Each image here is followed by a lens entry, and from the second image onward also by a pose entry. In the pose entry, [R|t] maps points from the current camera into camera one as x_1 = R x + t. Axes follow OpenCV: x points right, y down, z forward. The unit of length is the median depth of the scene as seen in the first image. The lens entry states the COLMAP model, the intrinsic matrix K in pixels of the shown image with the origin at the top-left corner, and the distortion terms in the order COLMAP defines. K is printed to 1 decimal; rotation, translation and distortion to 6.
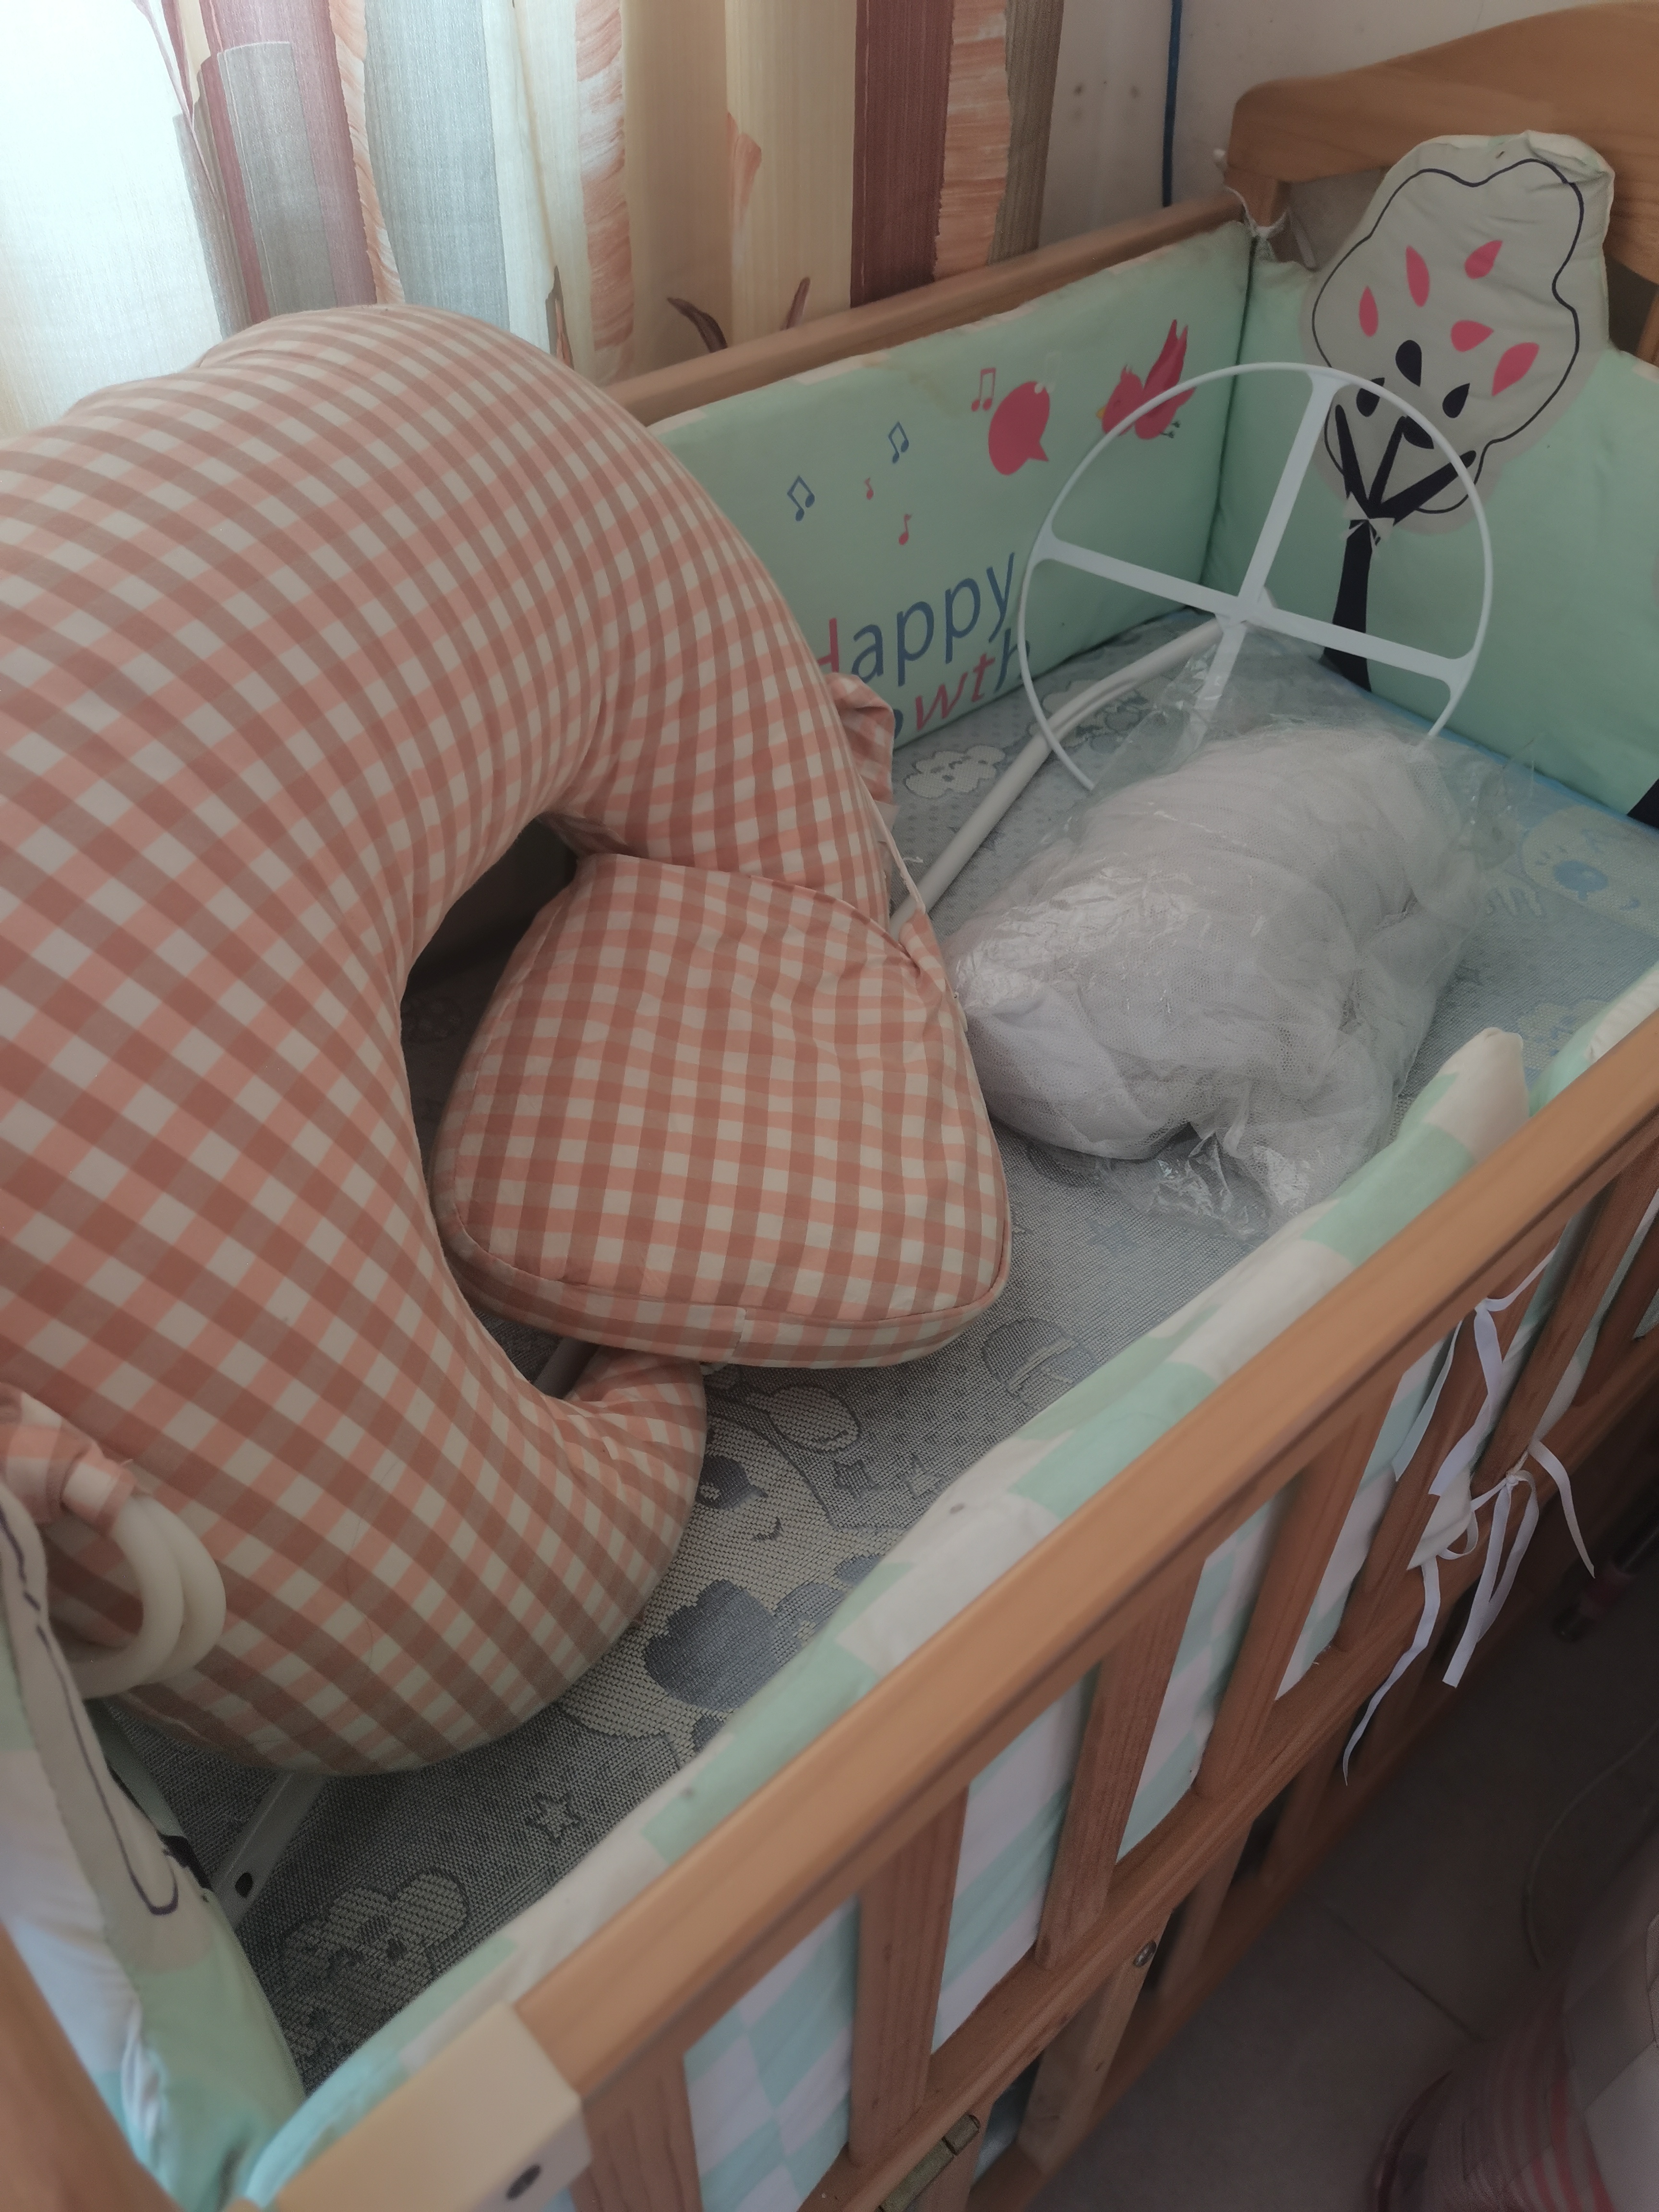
lens RADIAL K [[1690.2, 0, 829.5], [0, 1690.2, 1106.0], [0, 0, 1]] dist [-0.054266, 0.059003]
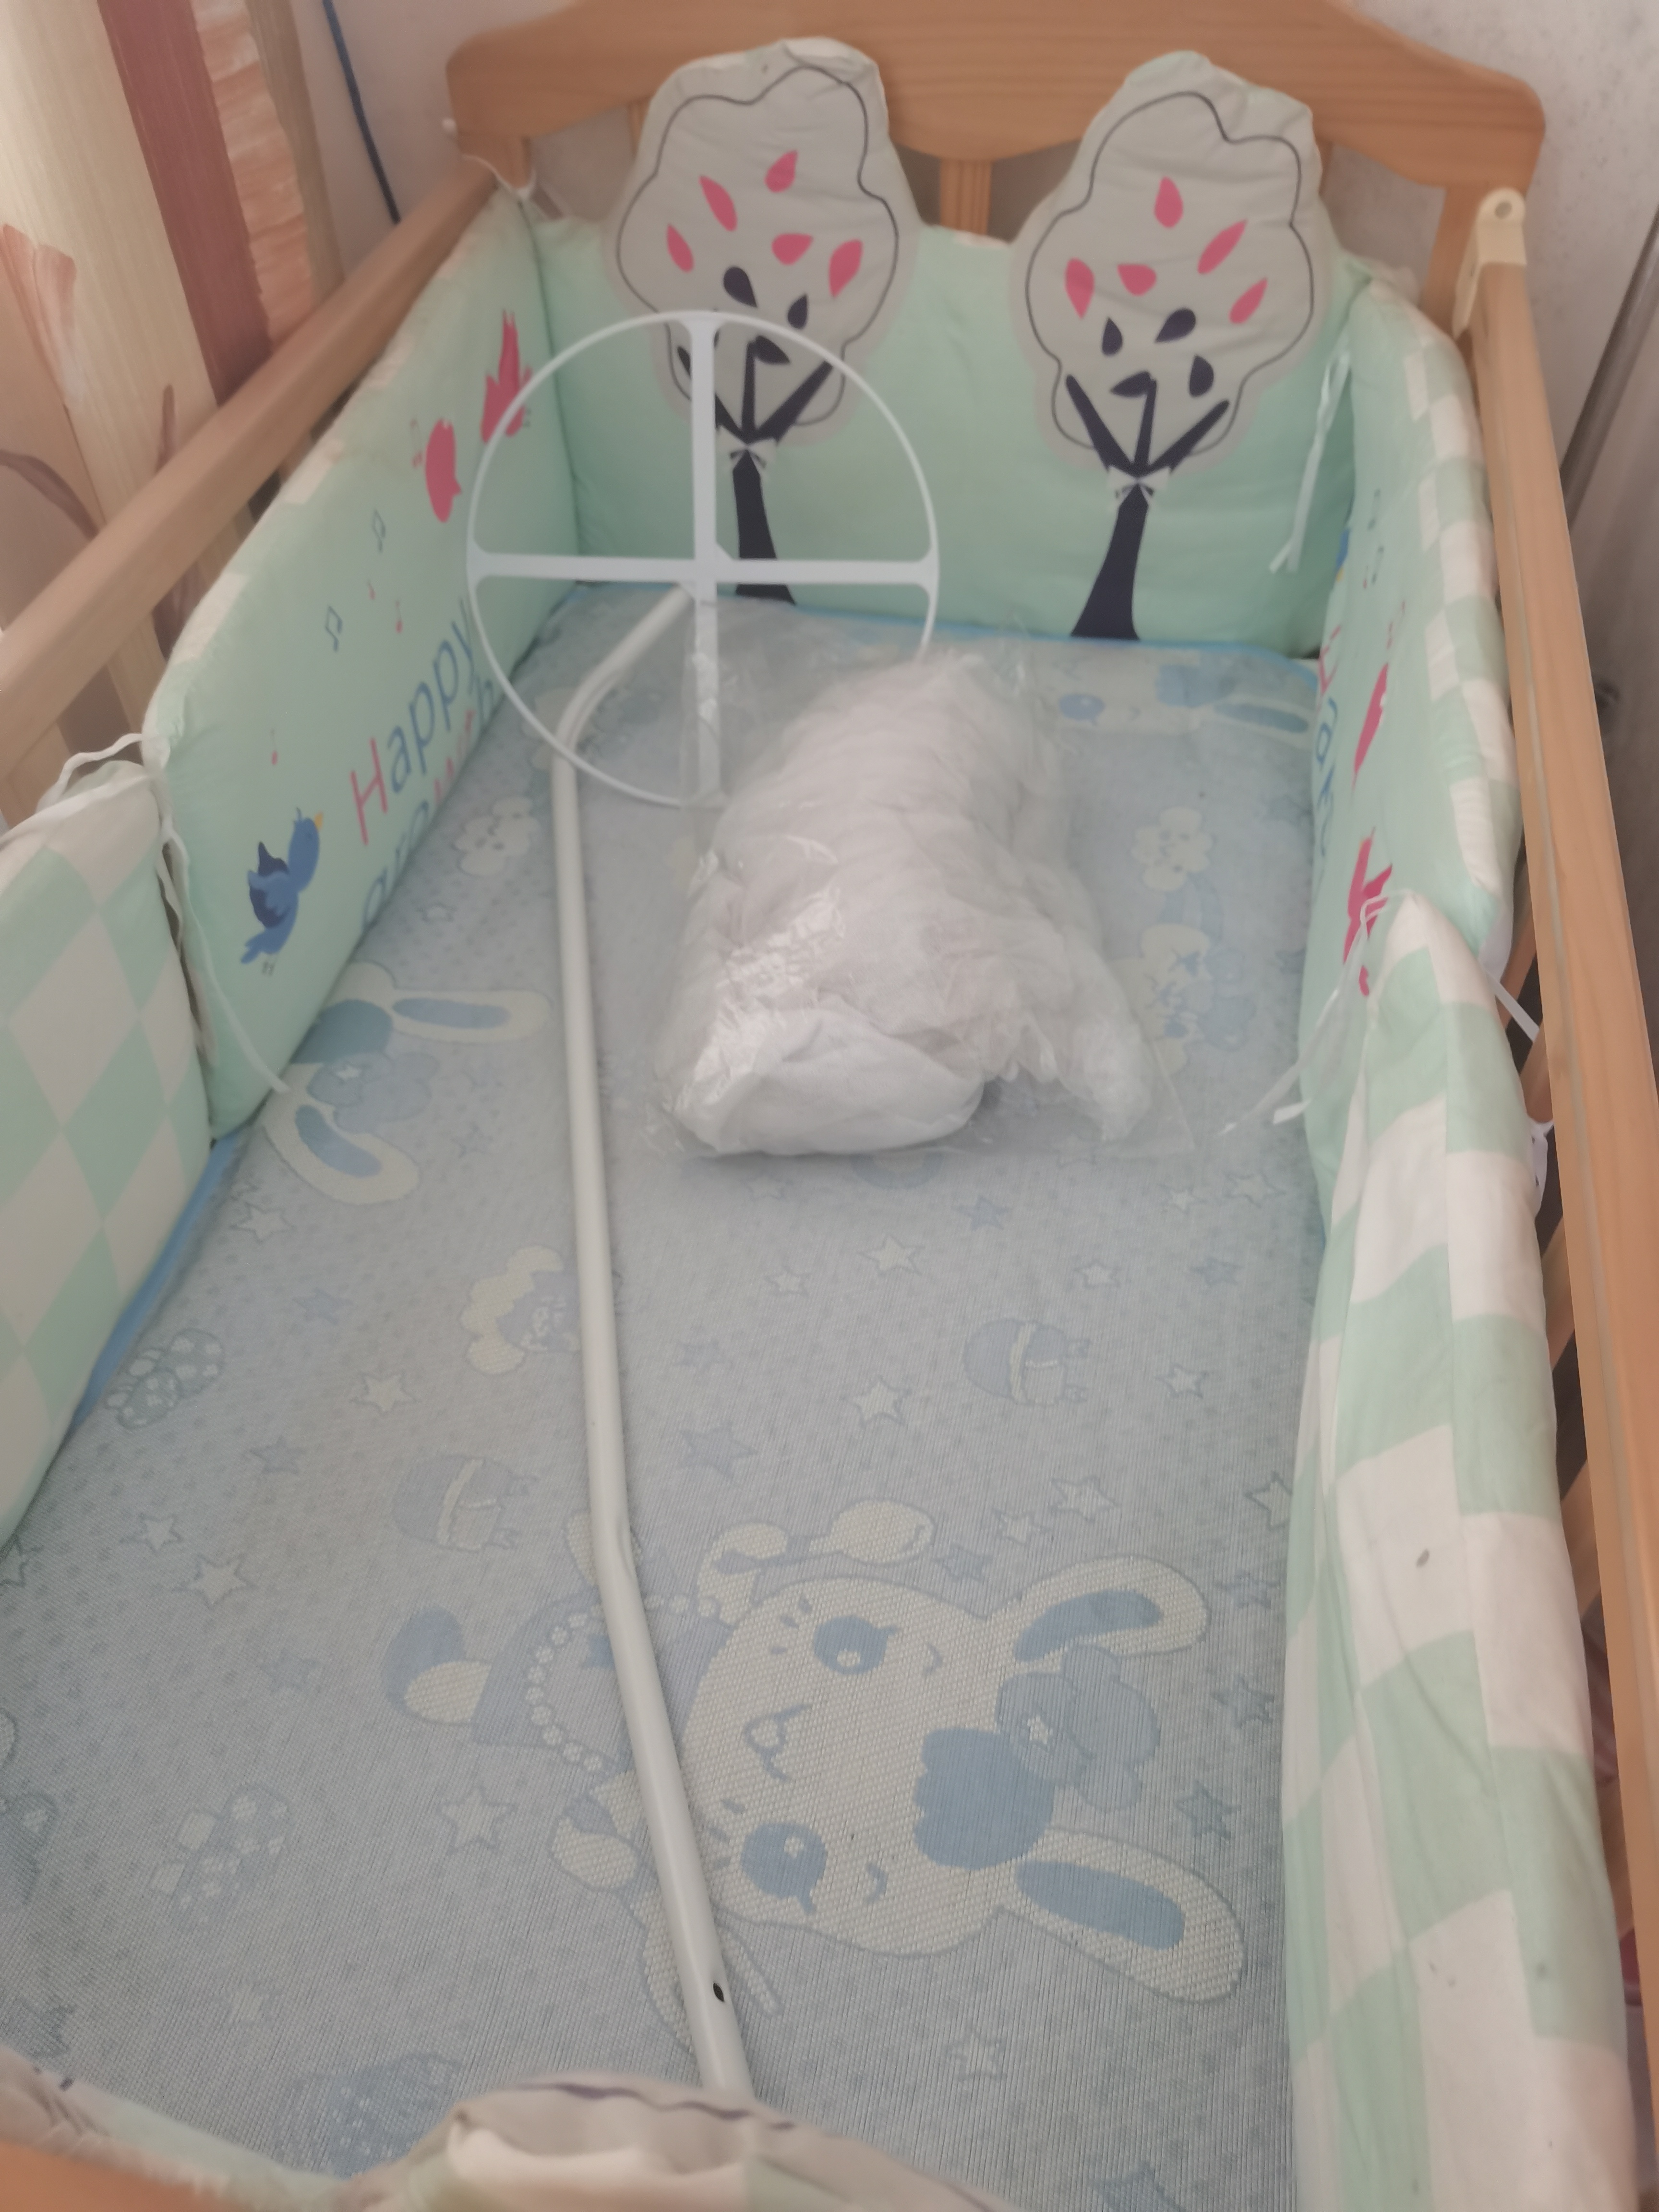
lens RADIAL K [[1685.8, 0, 829.5], [0, 1685.8, 1106.0], [0, 0, 1]] dist [-0.005515, -0.007048]
pose [[0.832621, -0.429229, 0.350008, -0.180746], [0.414214, 0.902110, 0.120935, -0.109693], [-0.367654, 0.044285, 0.928907, 0.072395]]
